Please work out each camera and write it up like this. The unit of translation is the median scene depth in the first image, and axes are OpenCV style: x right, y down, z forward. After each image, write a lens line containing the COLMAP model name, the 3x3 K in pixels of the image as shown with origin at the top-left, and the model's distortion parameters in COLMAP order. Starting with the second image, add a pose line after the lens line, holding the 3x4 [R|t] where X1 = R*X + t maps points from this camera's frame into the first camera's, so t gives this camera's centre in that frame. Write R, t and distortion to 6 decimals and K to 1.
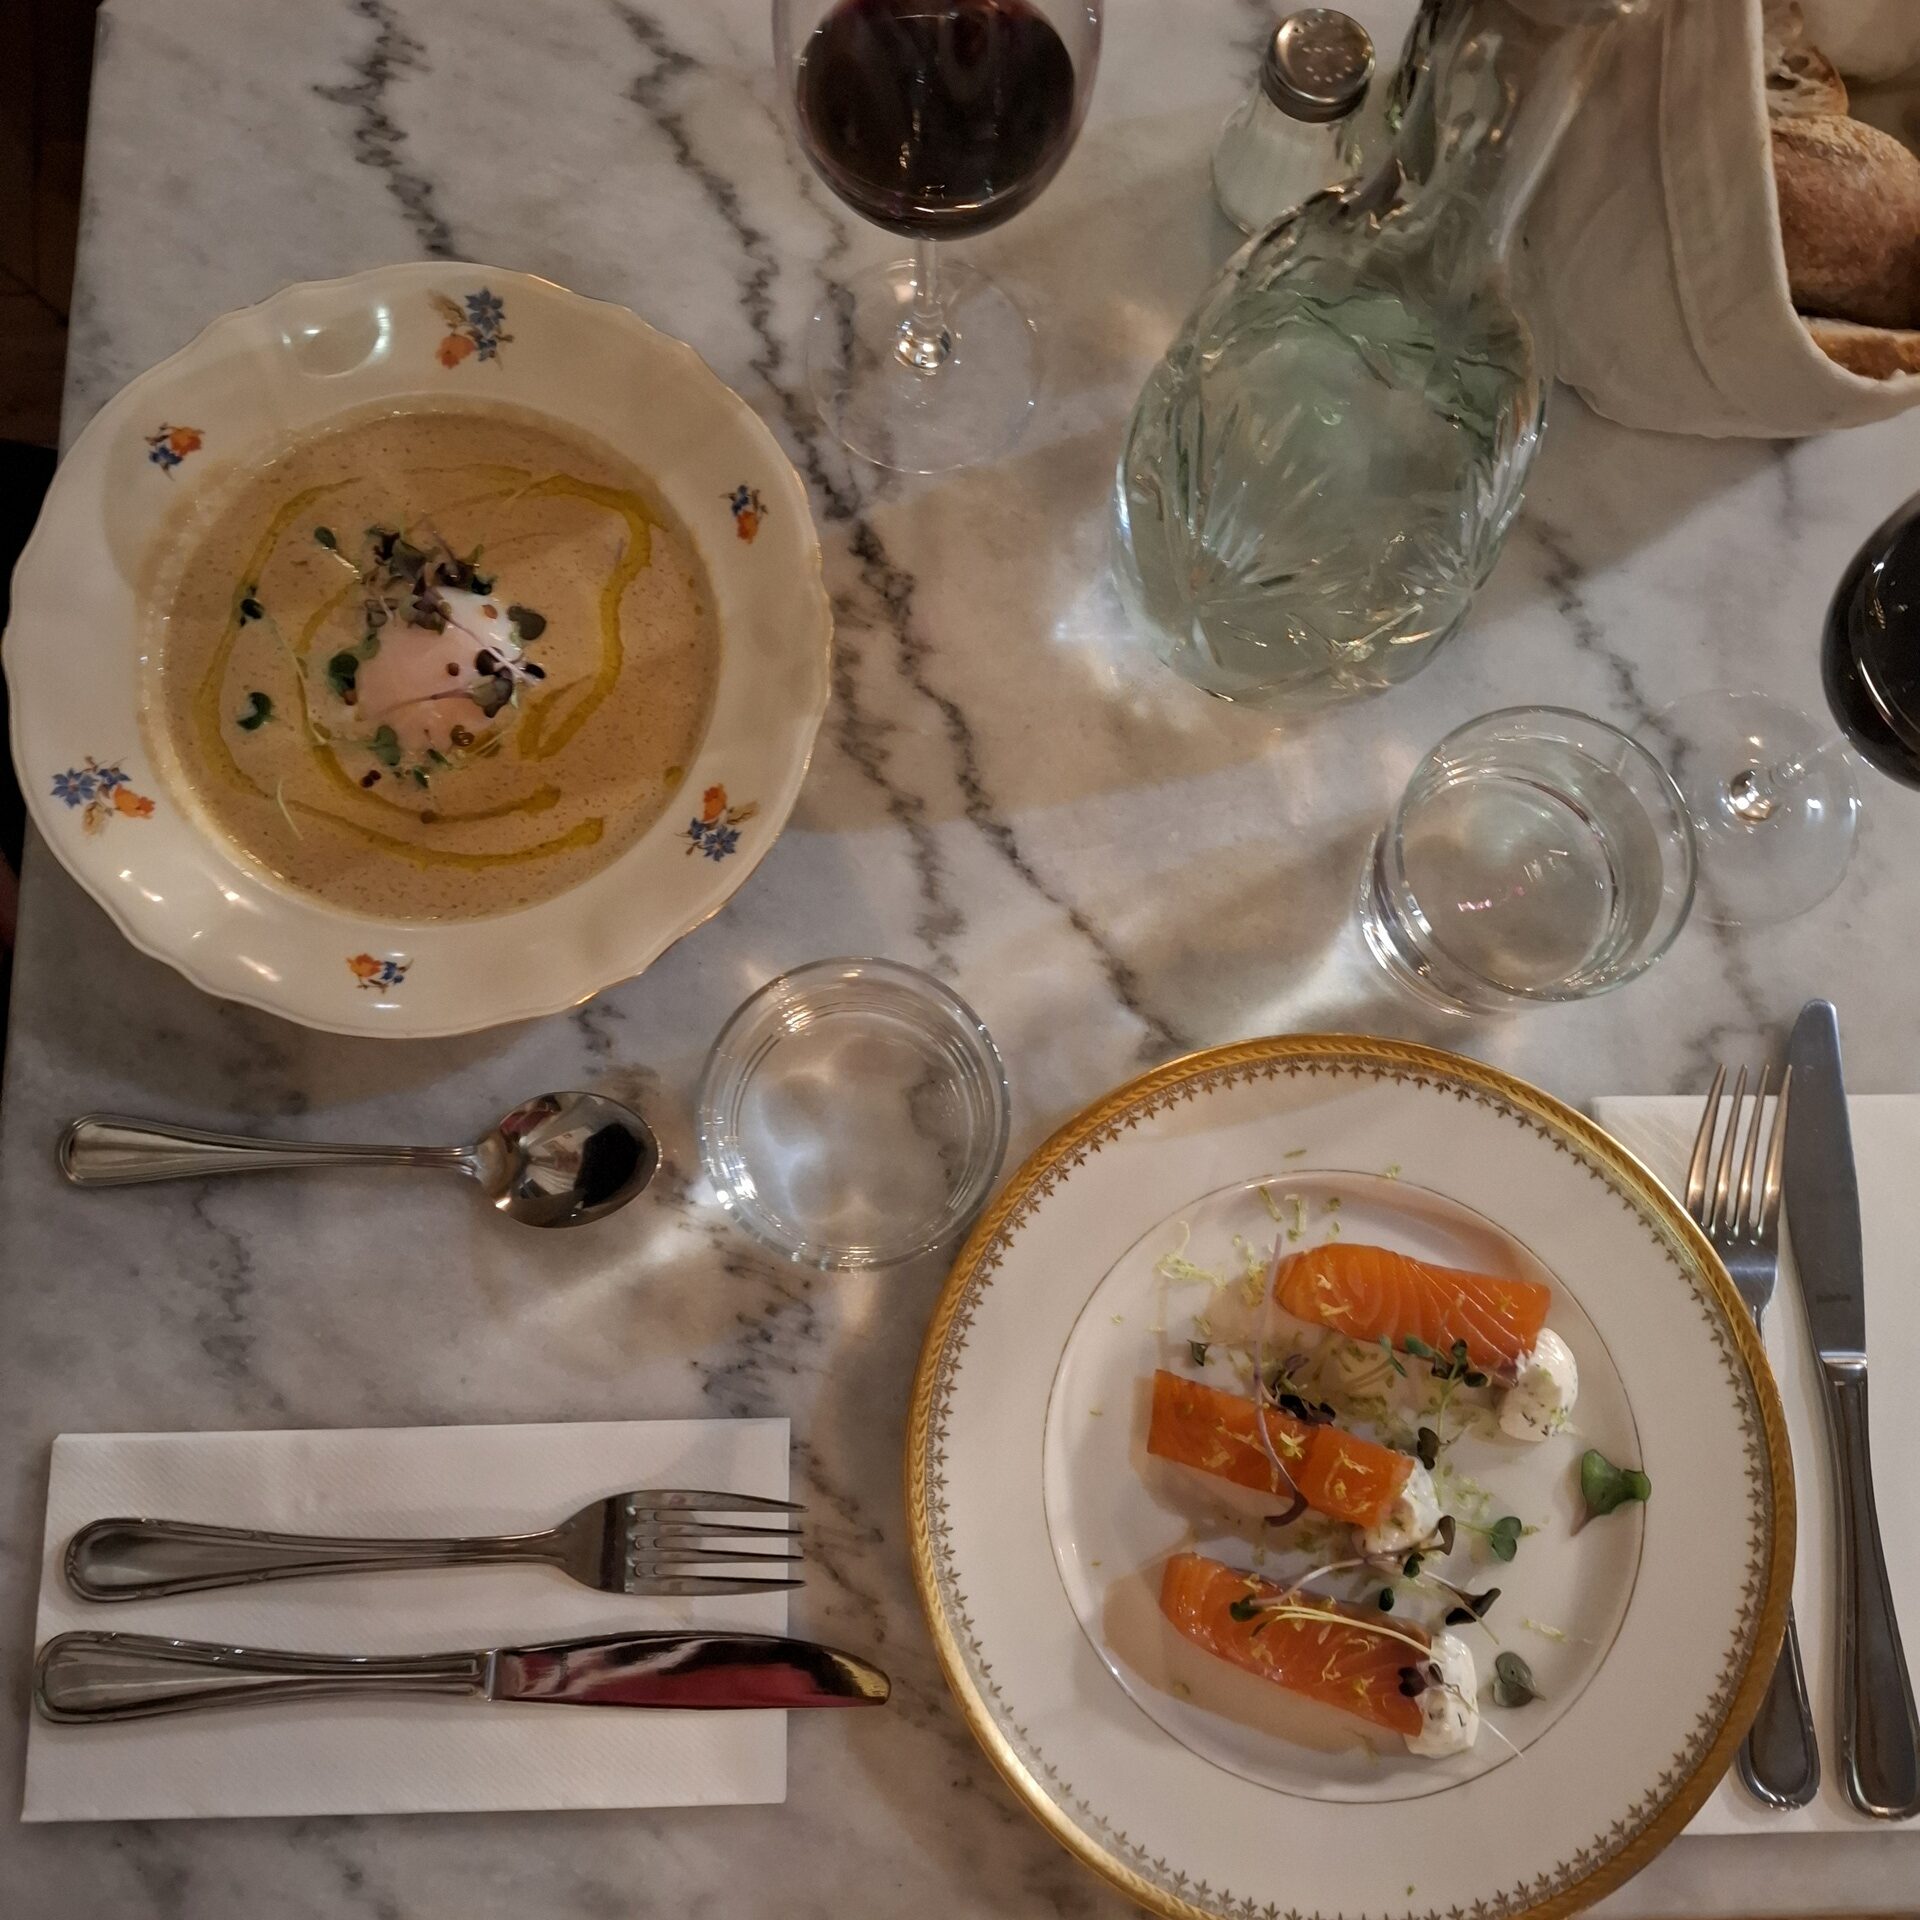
lens RADIAL K [[1820.1, 0, 960.0], [0, 1820.1, 960.0], [0, 0, 1]] dist [0.137740, -0.173704]
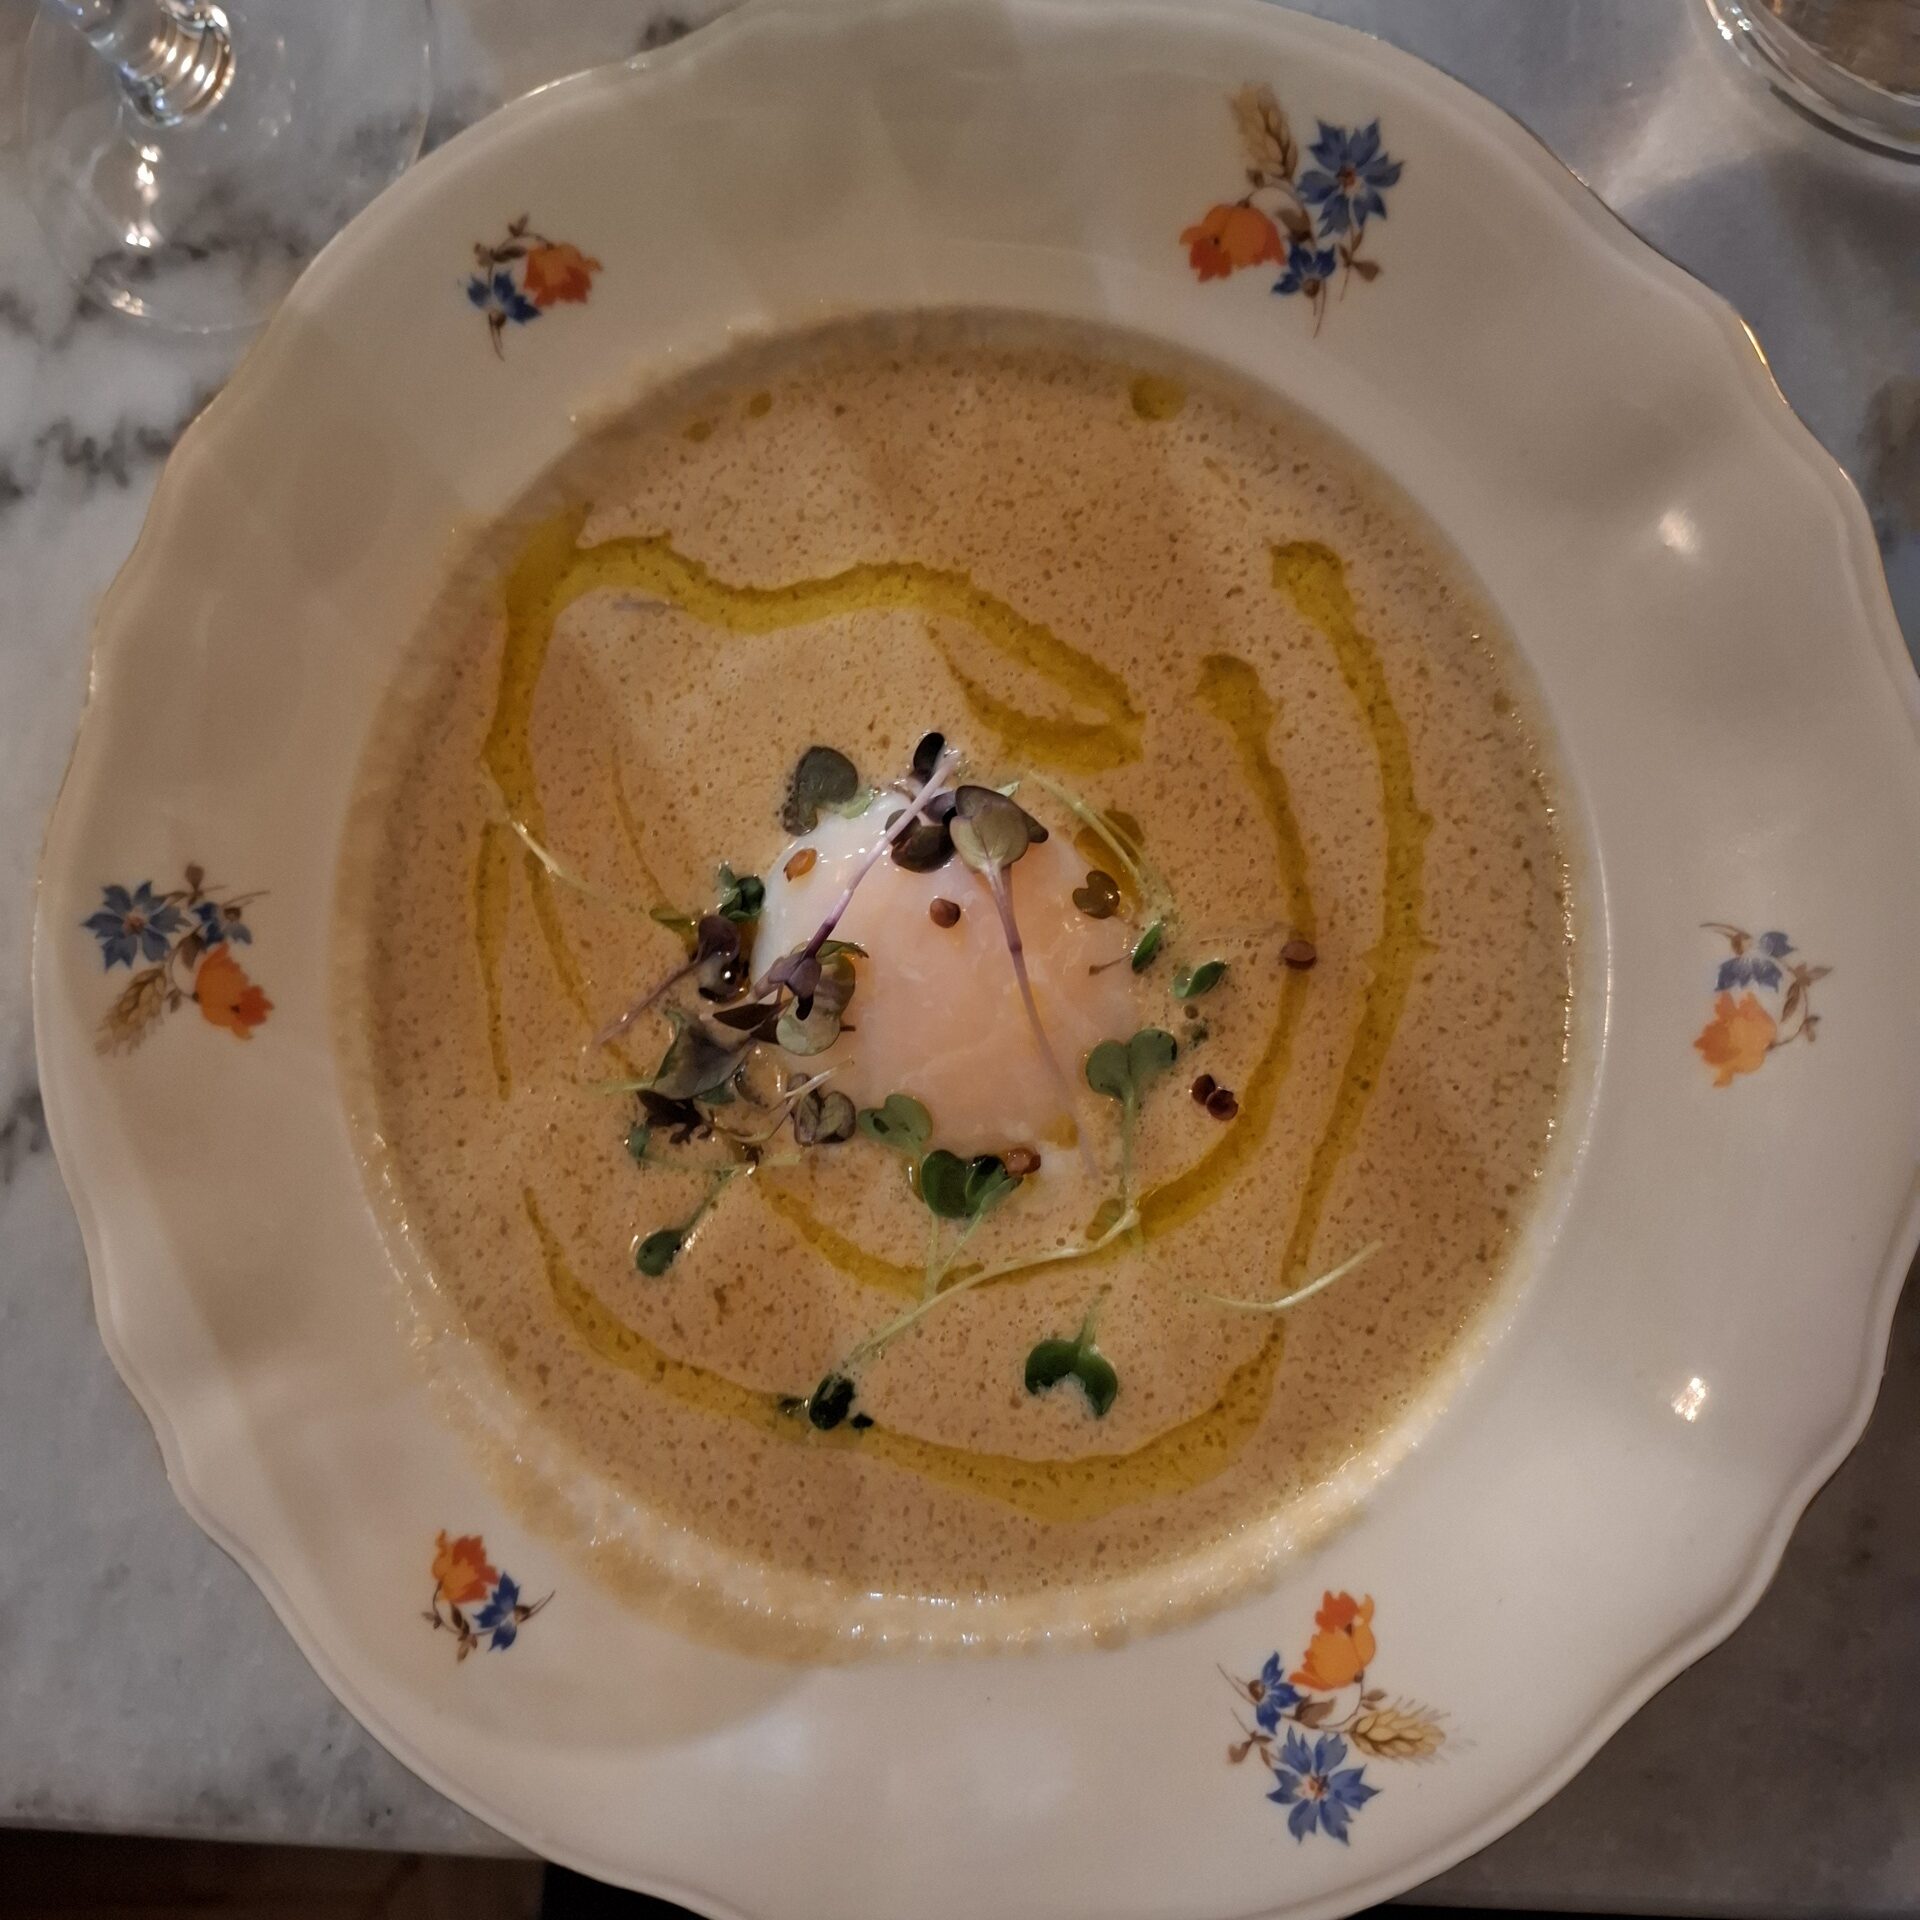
lens RADIAL K [[1781.4, 0, 951.3], [0, 1781.4, 965.1], [0, 0, 1]] dist [0.147122, -0.263410]
pose [[-0.062165, -0.998032, 0.008243, -0.312172], [0.996982, -0.062480, -0.046088, -0.148607], [0.046512, 0.005353, 0.998903, 0.634527]]
